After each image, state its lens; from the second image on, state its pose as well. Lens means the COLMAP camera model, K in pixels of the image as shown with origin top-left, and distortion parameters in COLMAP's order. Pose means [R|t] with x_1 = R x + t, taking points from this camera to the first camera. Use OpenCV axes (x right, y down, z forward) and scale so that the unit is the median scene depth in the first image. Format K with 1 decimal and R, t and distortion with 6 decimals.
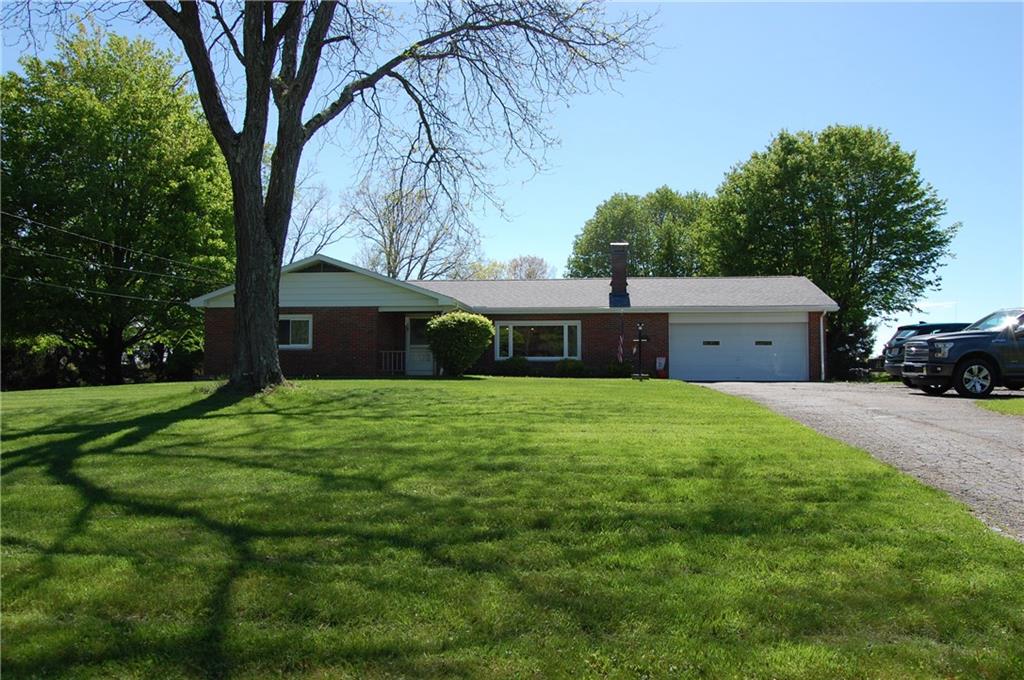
lens RADIAL K [[807.4, 0, 528.6], [0, 807.4, 337.6], [0, 0, 1]] dist [-0.088509, 0.038651]
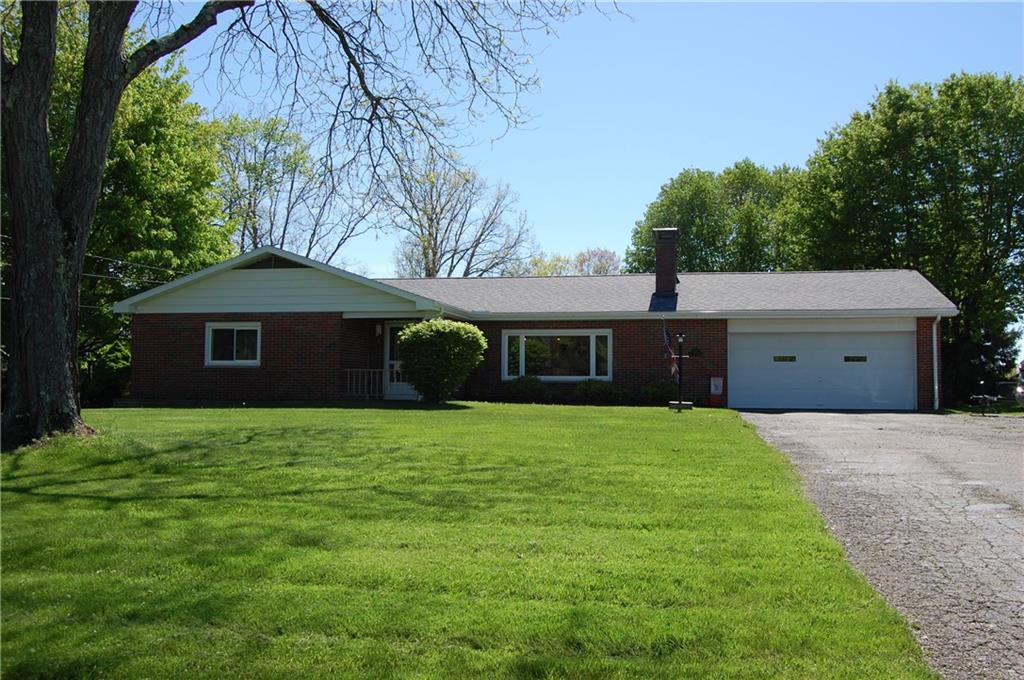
lens RADIAL K [[931.8, 0, 512.0], [0, 931.8, 340.0], [0, 0, 1]] dist [-0.076237, 0.013519]
pose [[0.994829, 0.000279, -0.101566, 0.069678], [-0.000735, 0.999990, -0.004444, -0.007705], [0.101564, 0.004496, 0.994819, 0.126055]]
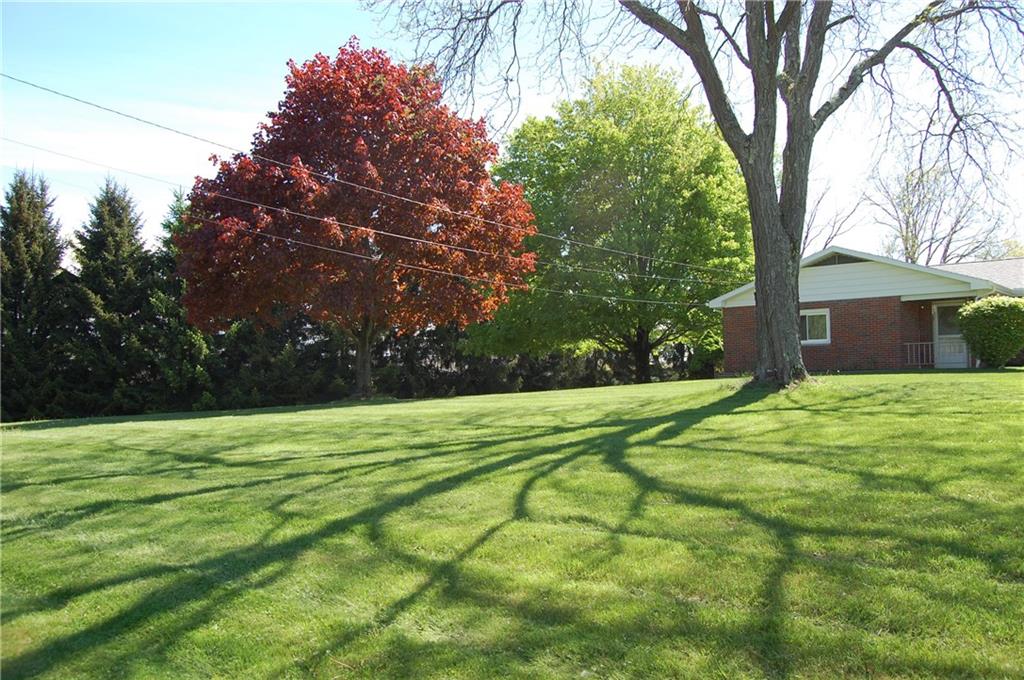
lens RADIAL K [[807.4, 0, 528.6], [0, 807.4, 337.6], [0, 0, 1]] dist [-0.088509, 0.038651]
pose [[0.813343, -0.040147, -0.580398, -0.005482], [0.042719, 0.999044, -0.009241, 0.000050], [0.580214, -0.017278, 0.814281, -0.001546]]
